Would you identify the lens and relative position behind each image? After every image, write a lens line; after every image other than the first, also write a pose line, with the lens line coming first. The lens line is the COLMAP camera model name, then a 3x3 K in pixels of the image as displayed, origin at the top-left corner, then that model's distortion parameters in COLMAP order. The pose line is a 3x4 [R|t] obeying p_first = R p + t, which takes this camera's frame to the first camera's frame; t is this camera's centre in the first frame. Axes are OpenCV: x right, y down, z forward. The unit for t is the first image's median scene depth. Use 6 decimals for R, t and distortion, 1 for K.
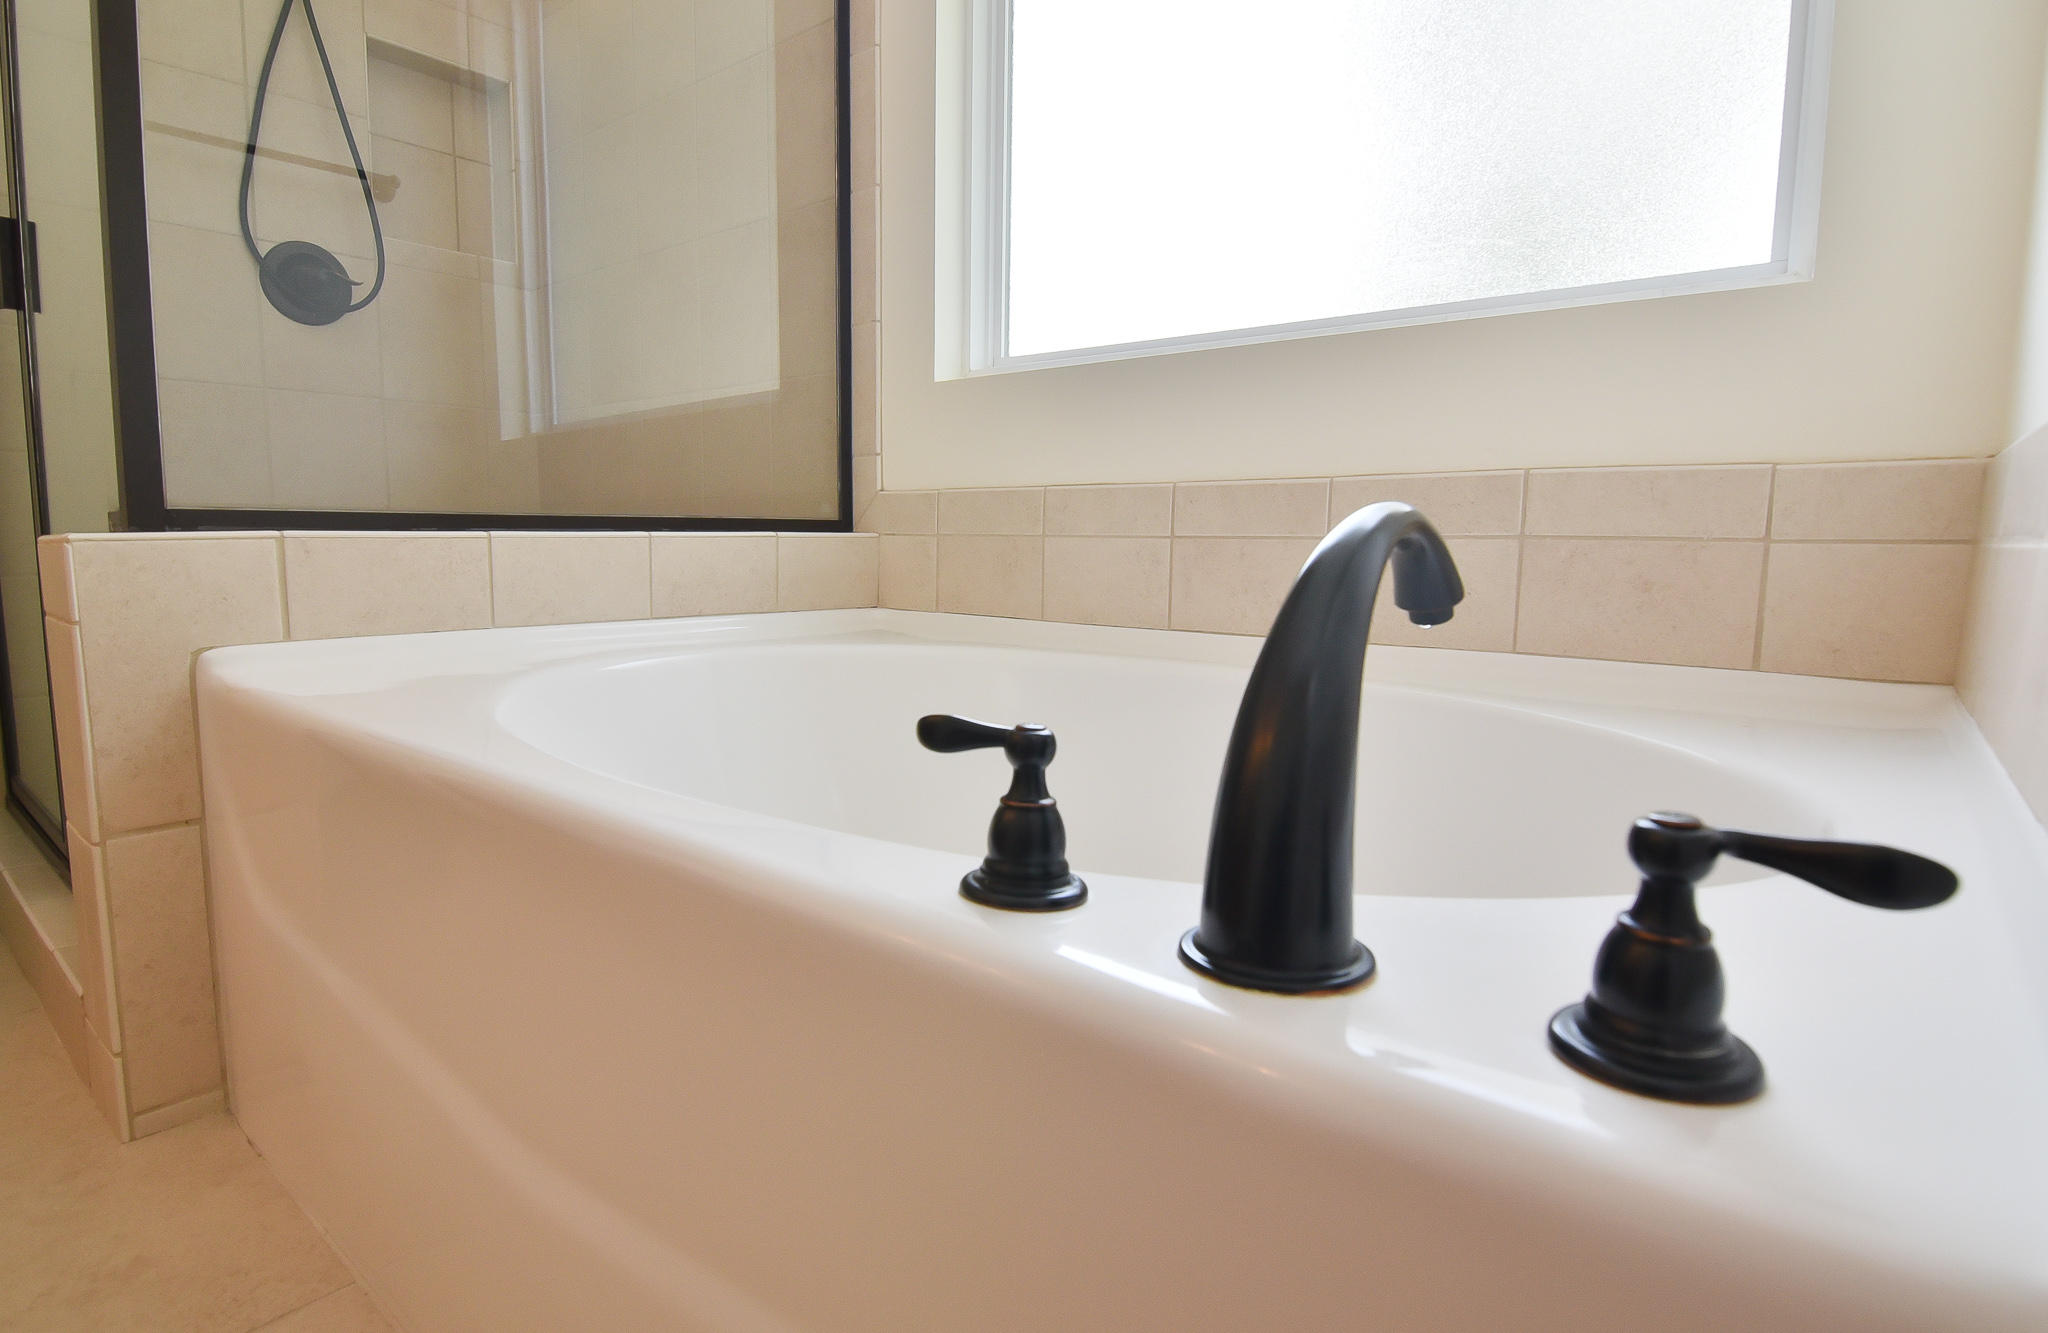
lens RADIAL K [[1037.5, 0, 1014.8], [0, 1037.5, 650.7], [0, 0, 1]] dist [-0.015412, -0.002238]
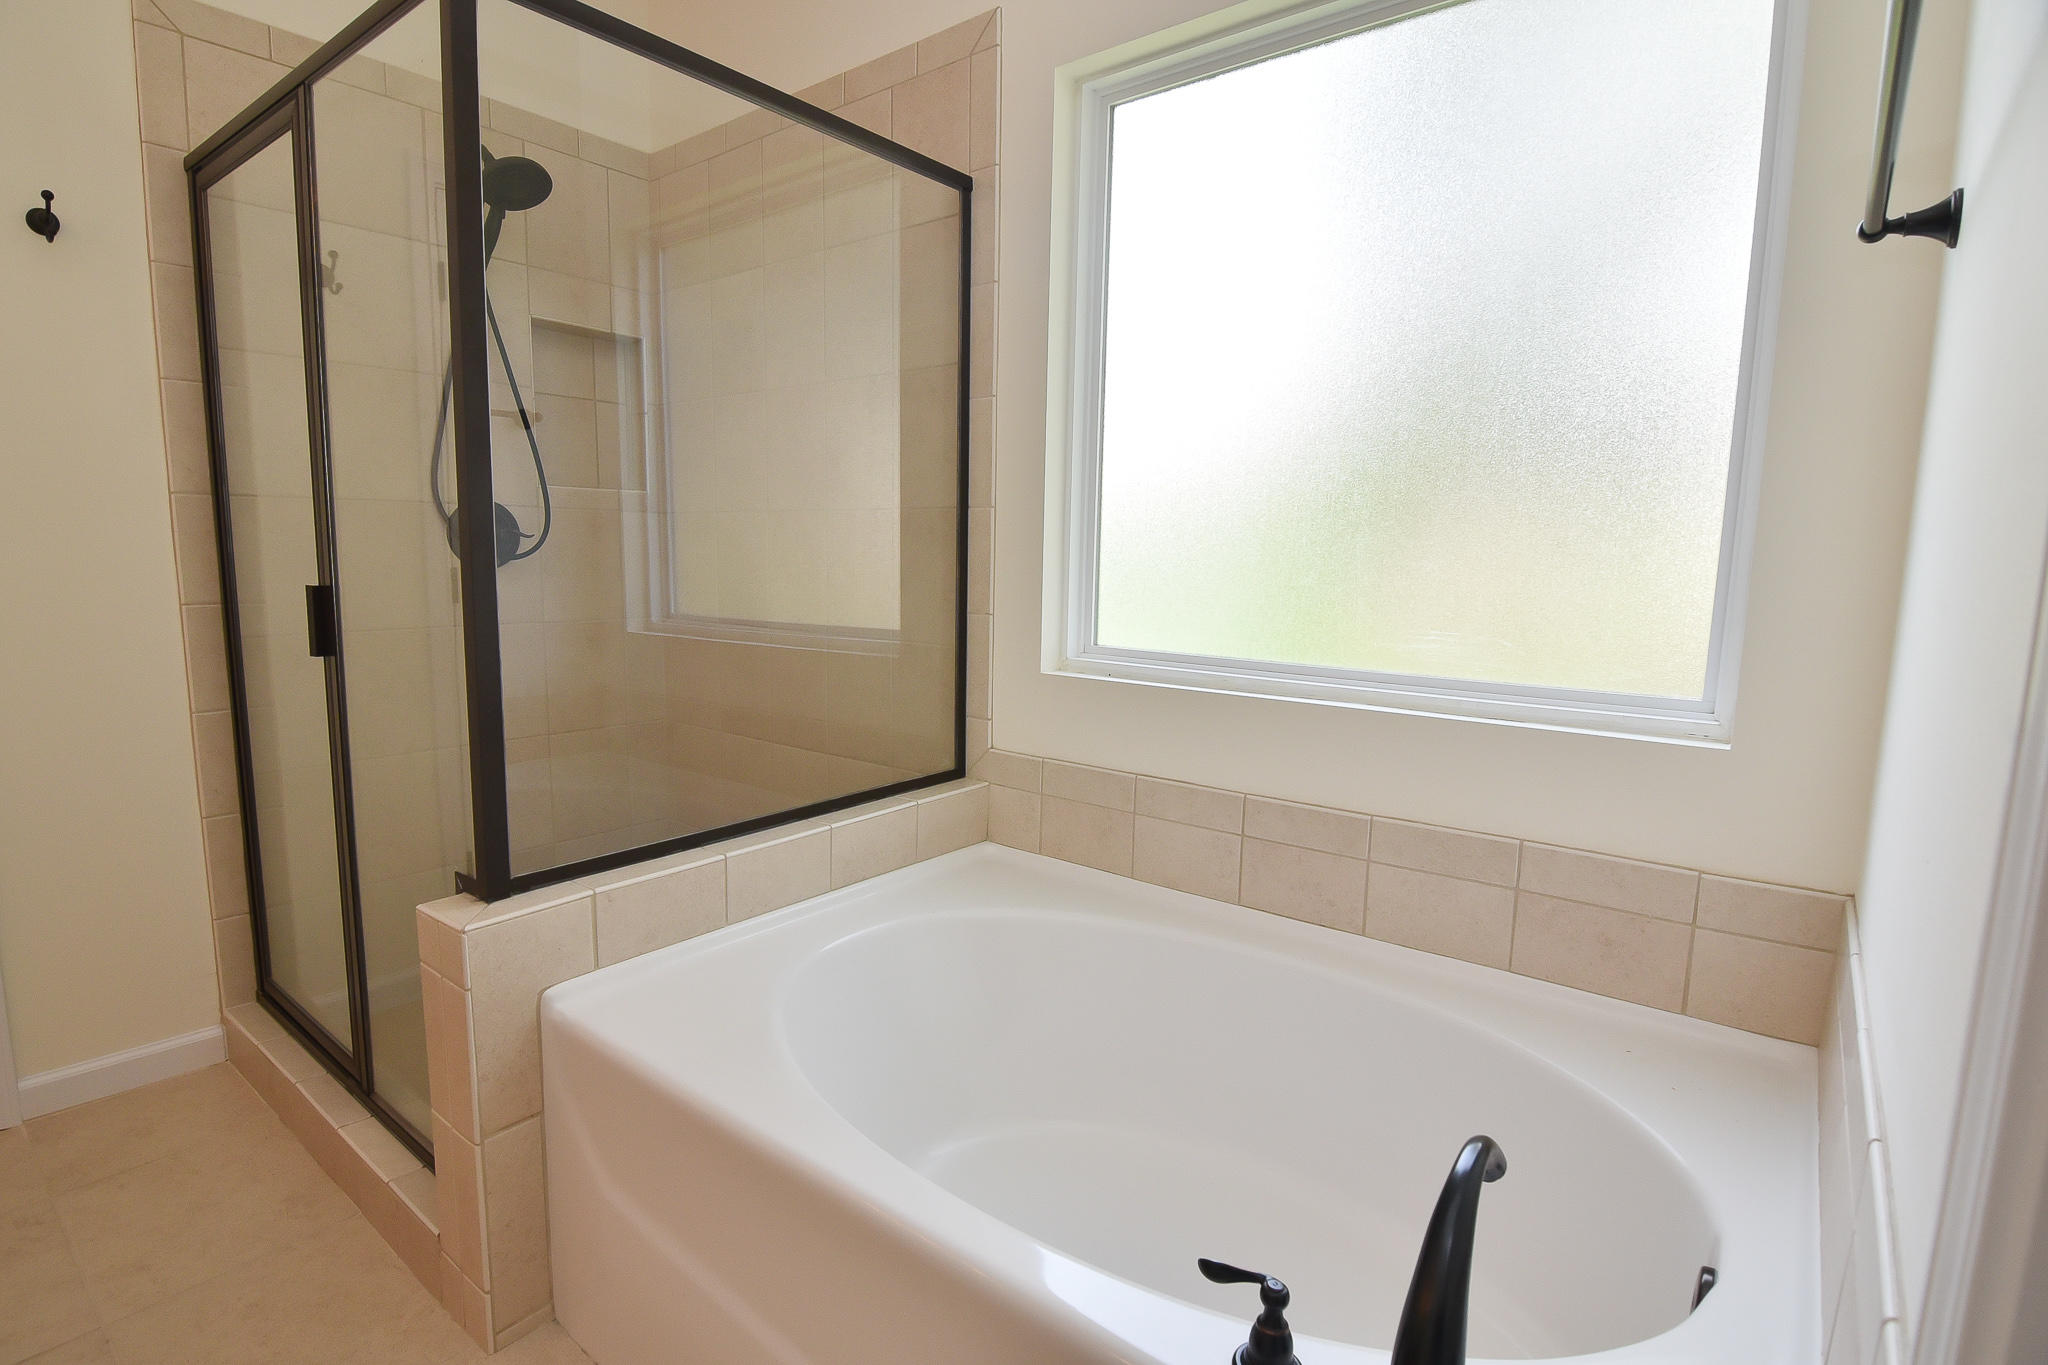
lens RADIAL K [[991.0, 0, 1023.9], [0, 991.0, 682.8], [0, 0, 1]] dist [-0.008752, -0.007268]
pose [[0.999764, 0.003142, 0.021492, -0.184306], [-0.003511, 0.999847, 0.017158, -0.401071], [-0.021435, -0.017230, 0.999622, -0.276754]]
